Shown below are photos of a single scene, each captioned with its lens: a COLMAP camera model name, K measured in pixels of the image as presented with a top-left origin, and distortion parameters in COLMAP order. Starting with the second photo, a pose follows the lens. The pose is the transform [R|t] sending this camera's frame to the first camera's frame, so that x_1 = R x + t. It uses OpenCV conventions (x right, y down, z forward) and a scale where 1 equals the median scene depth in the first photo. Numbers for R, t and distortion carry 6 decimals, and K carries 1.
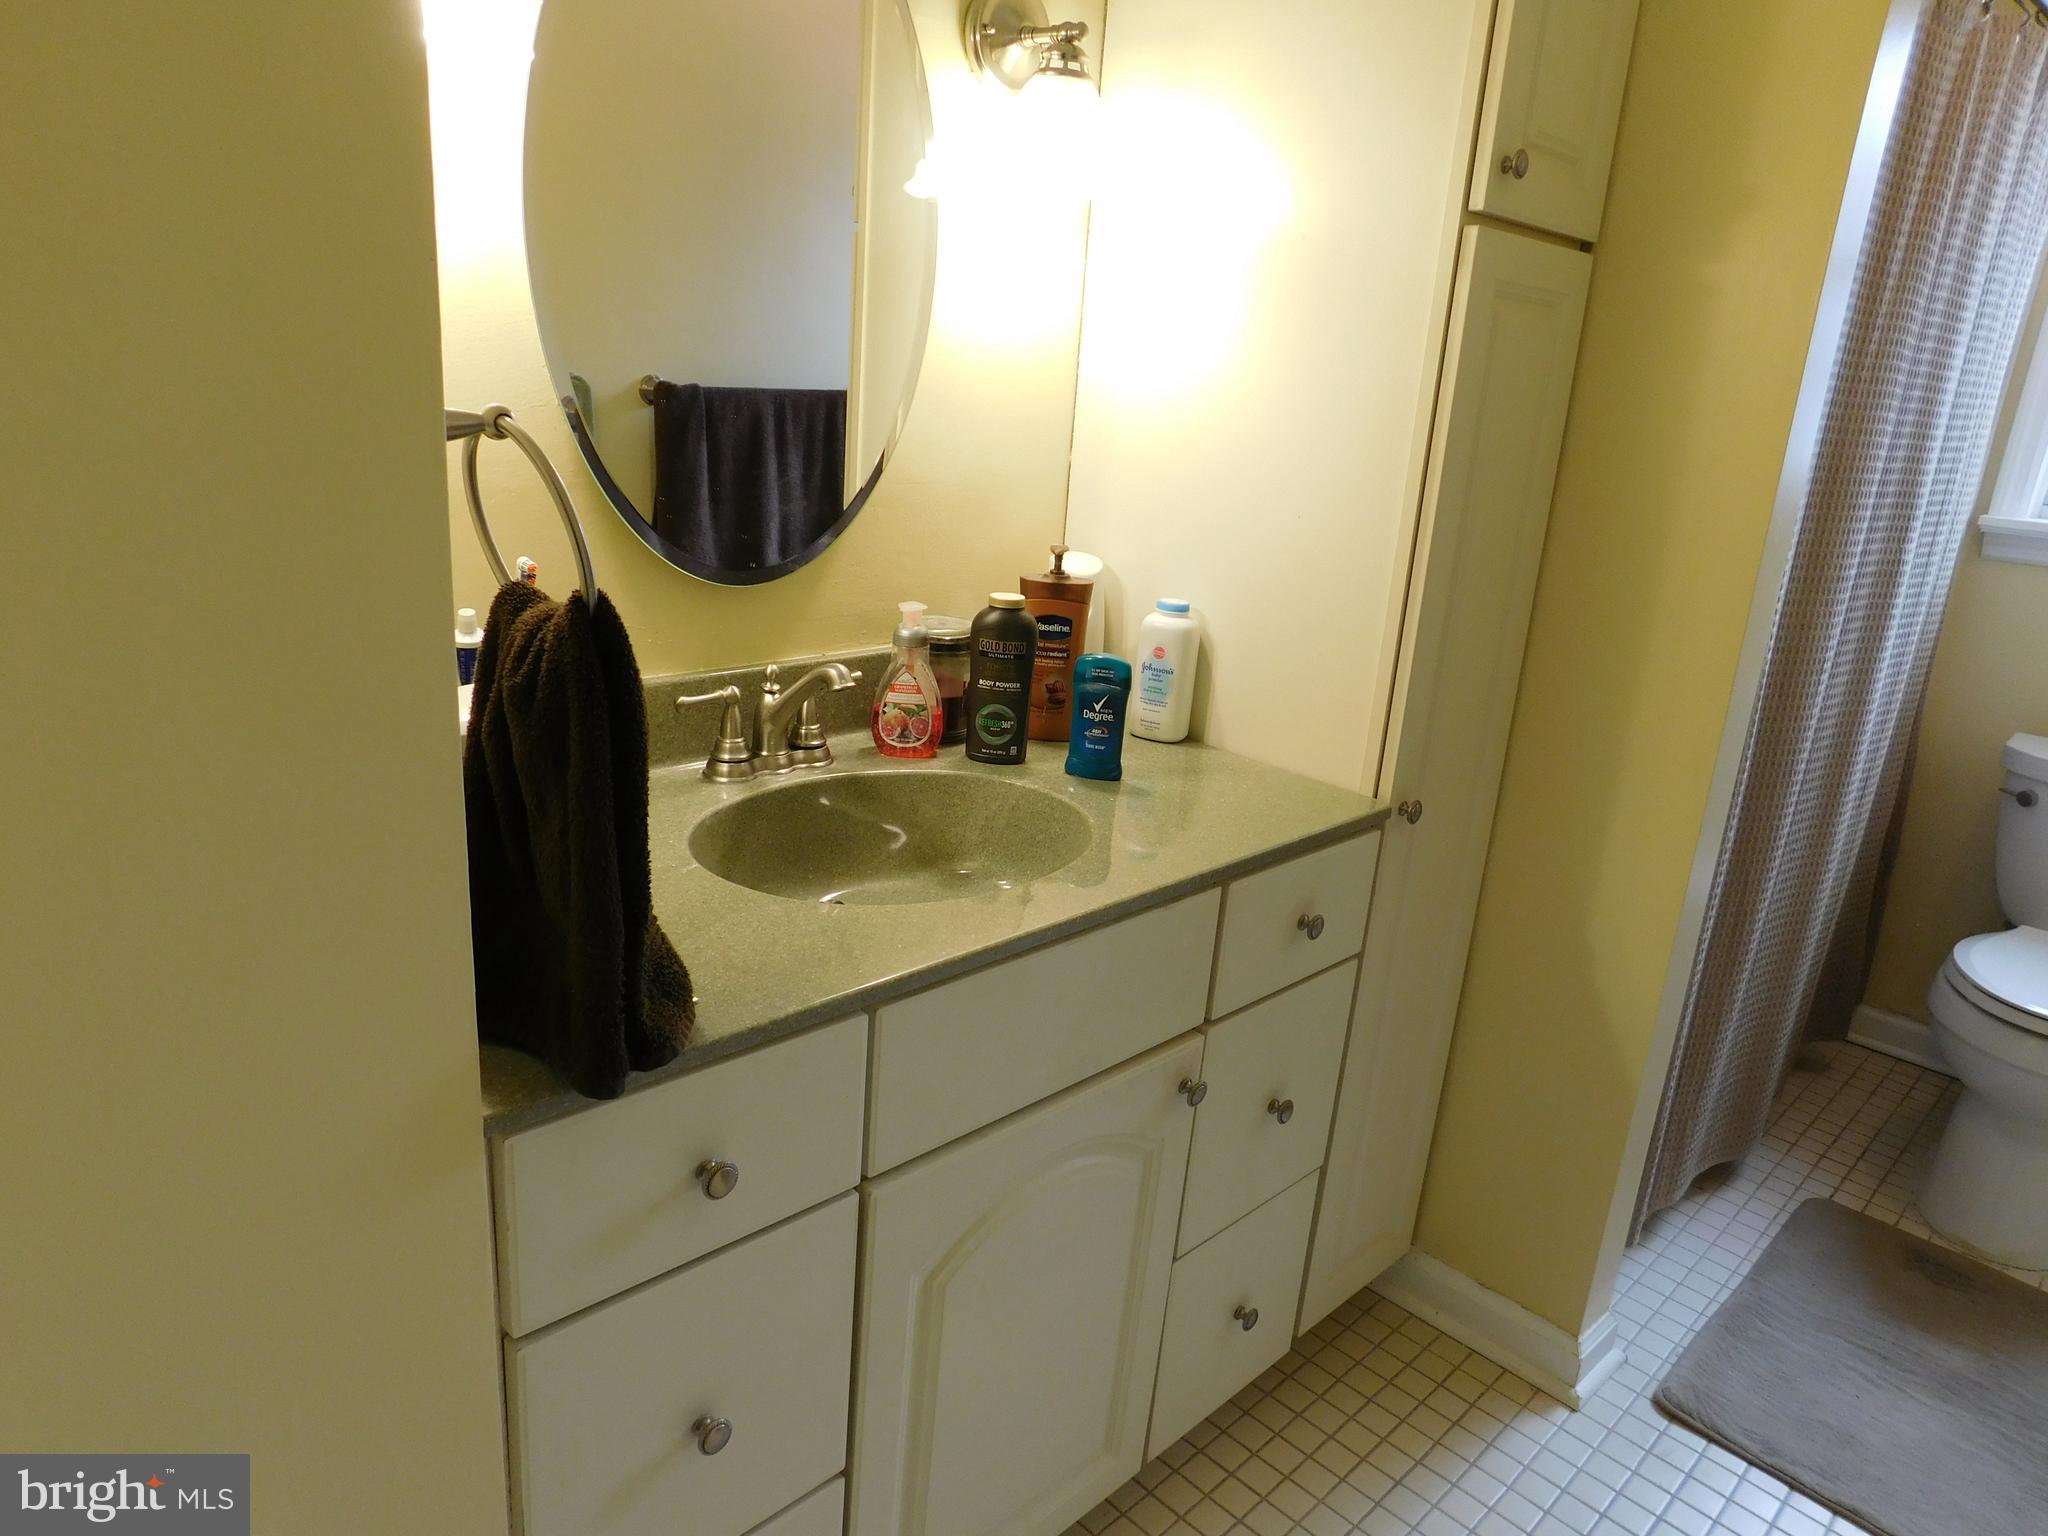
lens RADIAL K [[1353.2, 0, 1024.0], [0, 1353.2, 768.0], [0, 0, 1]] dist [-0.070780, 0.061979]
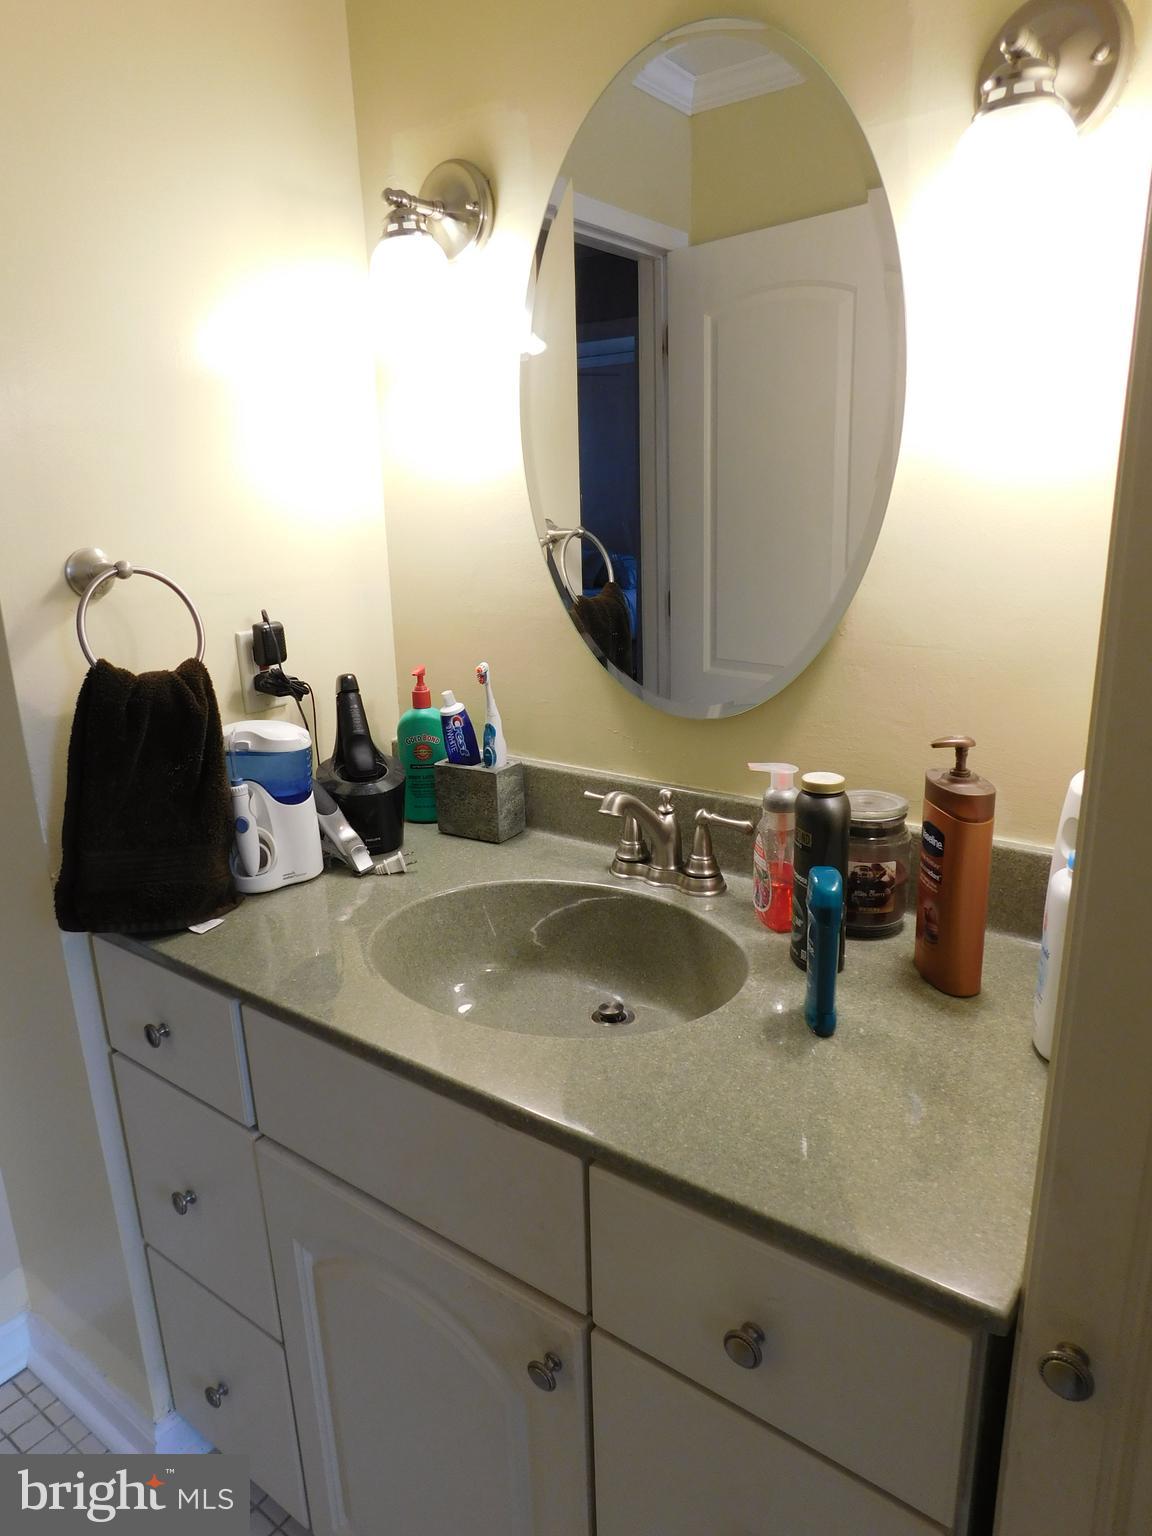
lens RADIAL K [[1014.9, 0, 584.0], [0, 1014.9, 776.0], [0, 0, 1]] dist [-0.070780, 0.061979]
pose [[0.121593, 0.192070, -0.973819, 0.616838], [-0.242062, 0.957215, 0.158571, -0.201093], [0.962612, 0.216443, 0.162883, 0.783212]]
